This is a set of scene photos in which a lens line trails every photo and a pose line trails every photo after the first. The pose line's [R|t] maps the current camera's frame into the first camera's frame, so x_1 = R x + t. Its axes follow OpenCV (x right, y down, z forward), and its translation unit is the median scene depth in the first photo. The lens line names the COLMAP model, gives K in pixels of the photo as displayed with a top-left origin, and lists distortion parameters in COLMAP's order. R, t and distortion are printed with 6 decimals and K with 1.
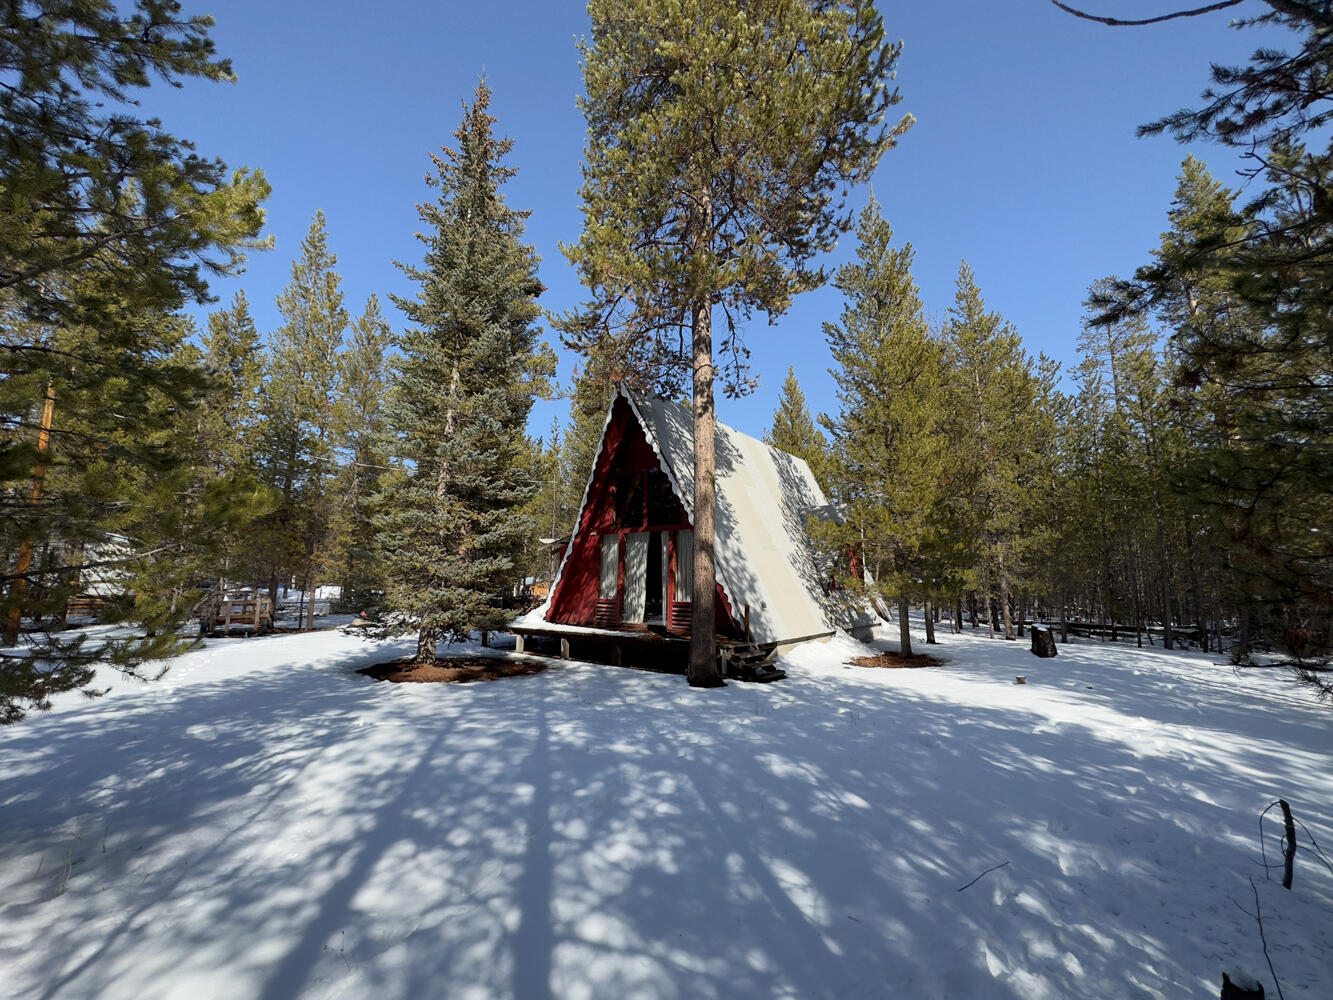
lens RADIAL K [[537.1, 0, 682.6], [0, 537.1, 501.1], [0, 0, 1]] dist [-0.000727, 0.000729]
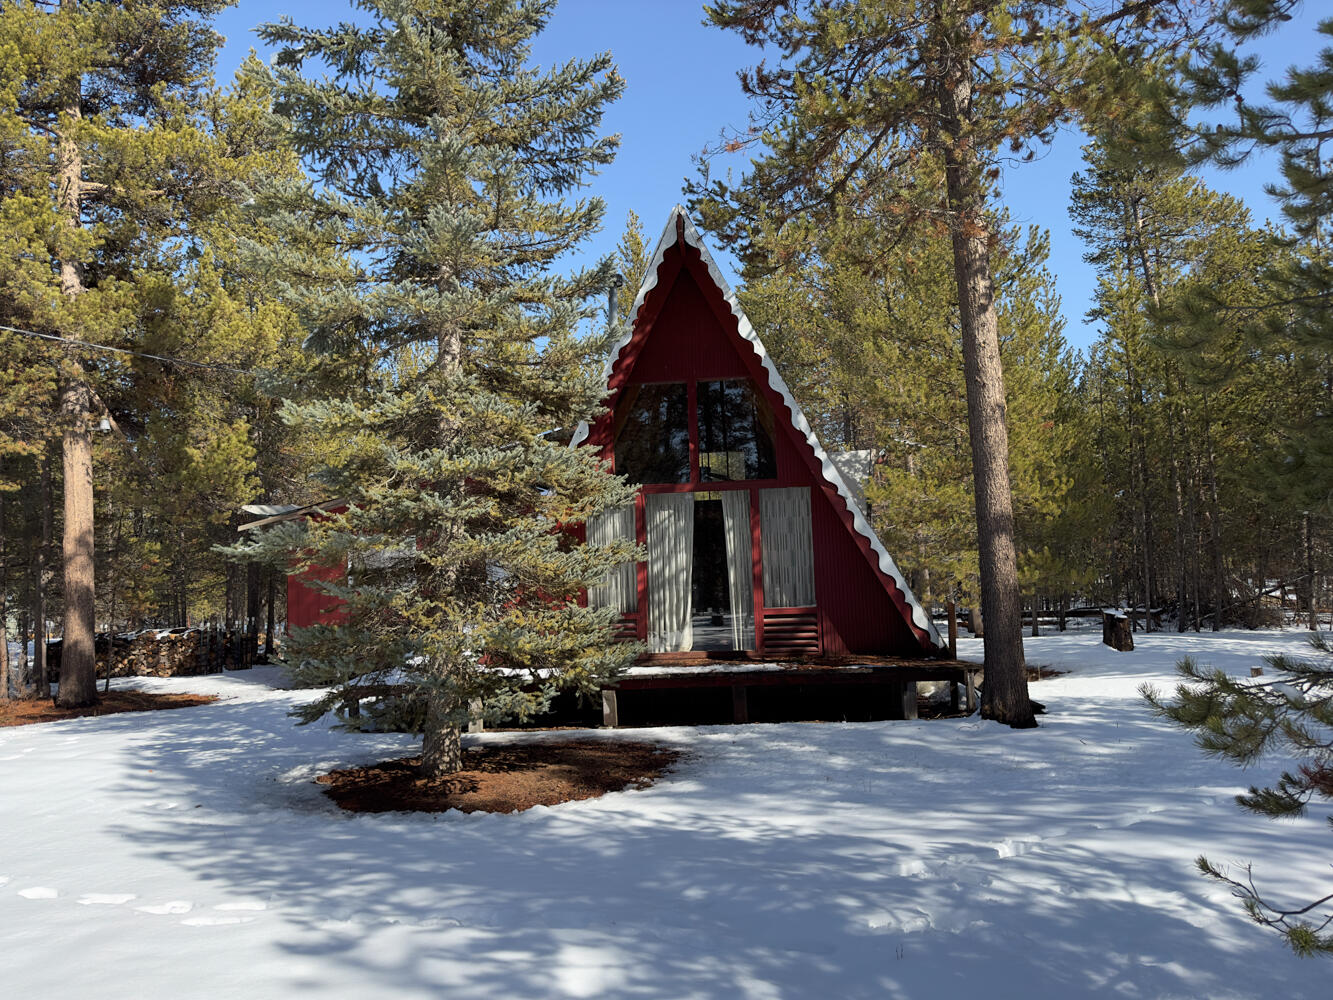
lens RADIAL K [[937.0, 0, 665.1], [0, 937.0, 498.4], [0, 0, 1]] dist [0.062629, -0.062600]
pose [[0.837938, 0.001915, 0.545761, -0.672322], [-0.033694, 0.998268, 0.048229, 0.018118], [-0.544724, -0.058802, 0.836552, 0.201113]]
